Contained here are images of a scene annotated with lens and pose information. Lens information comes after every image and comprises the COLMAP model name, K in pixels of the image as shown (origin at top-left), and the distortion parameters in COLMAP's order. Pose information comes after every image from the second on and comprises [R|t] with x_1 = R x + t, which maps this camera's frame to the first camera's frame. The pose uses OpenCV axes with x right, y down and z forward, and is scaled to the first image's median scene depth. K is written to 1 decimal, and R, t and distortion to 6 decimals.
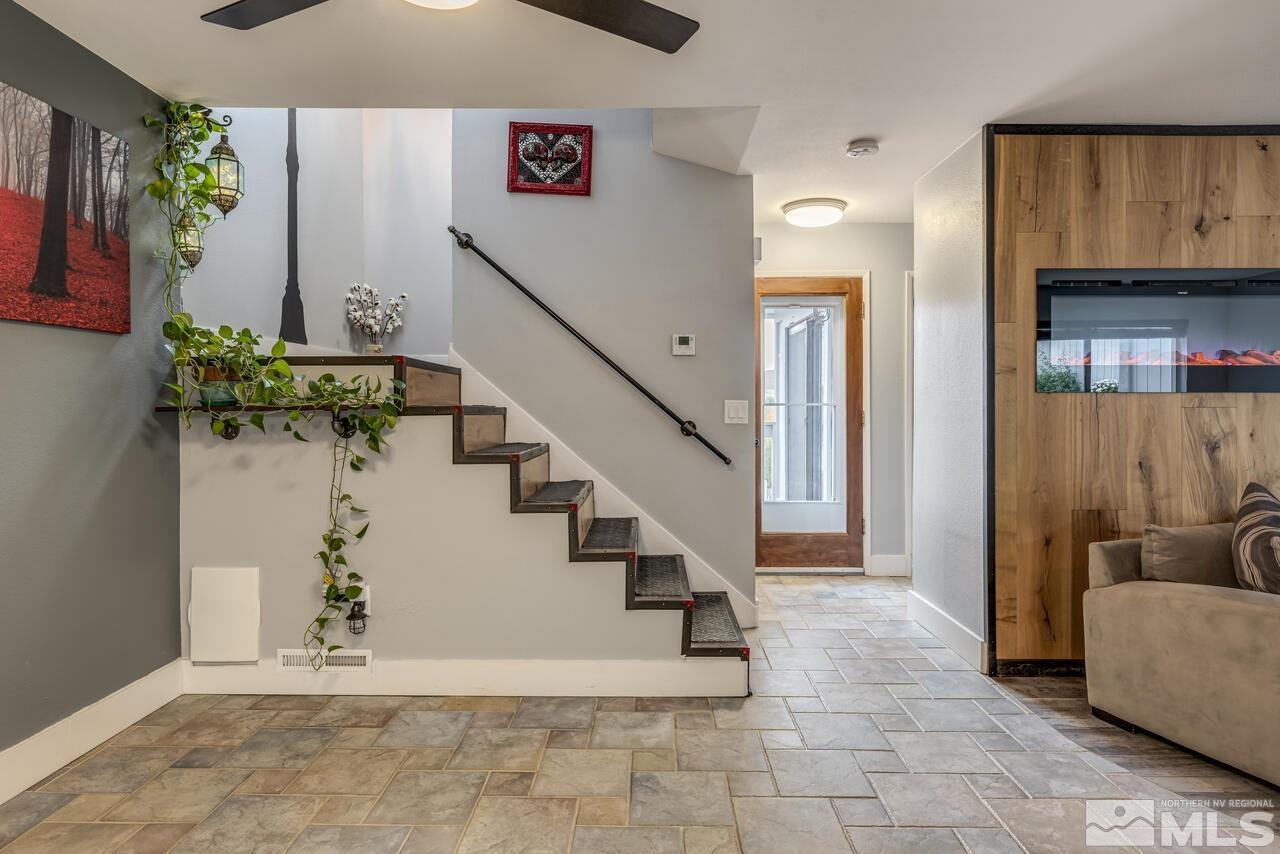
lens RADIAL K [[726.1, 0, 642.4], [0, 726.1, 409.0], [0, 0, 1]] dist [-0.001120, -0.000069]
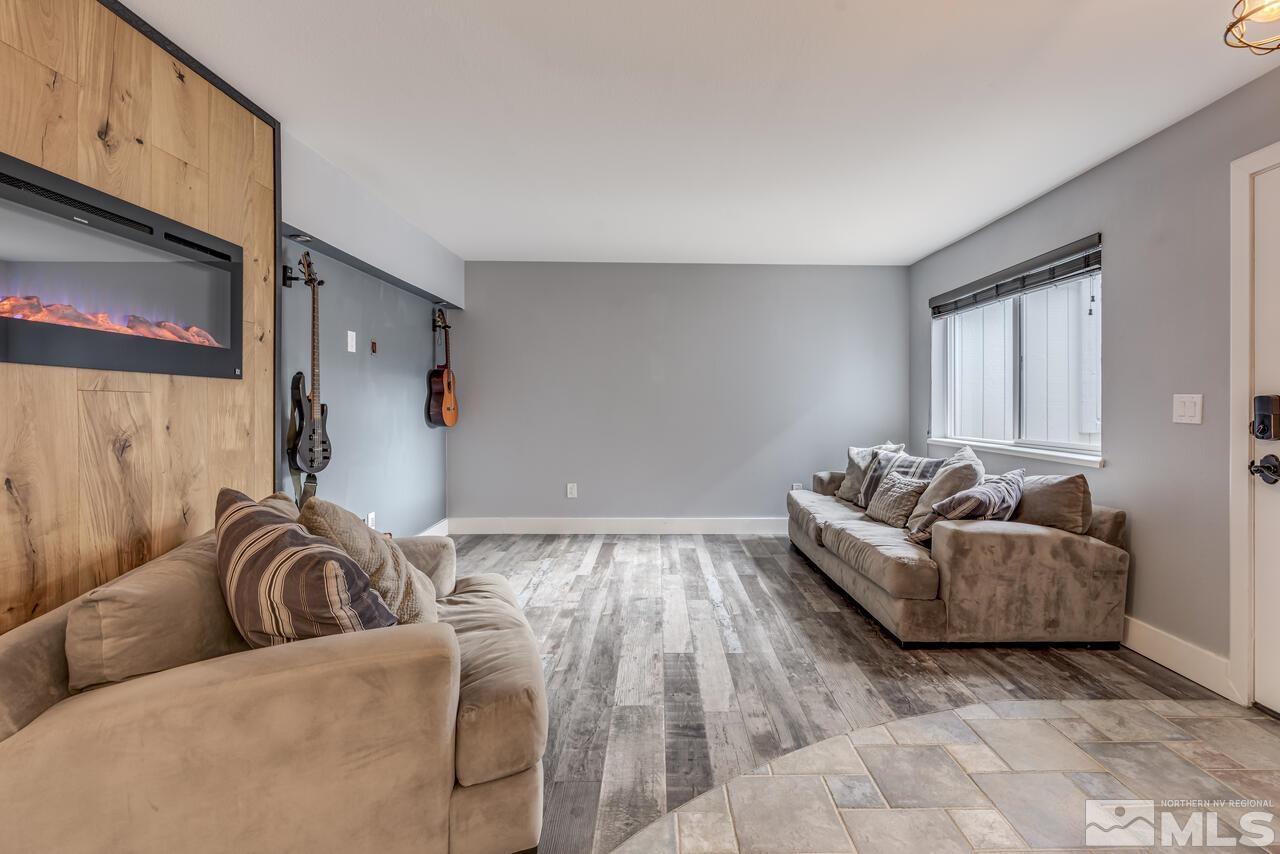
lens RADIAL K [[555.8, 0, 666.5], [0, 555.8, 407.7], [0, 0, 1]] dist [-0.003982, -0.000350]
pose [[-0.037262, 0.002283, 0.999303, 0.211464], [0.004298, 0.999989, -0.002124, 0.017450], [-0.999296, 0.004216, -0.037271, 0.475268]]
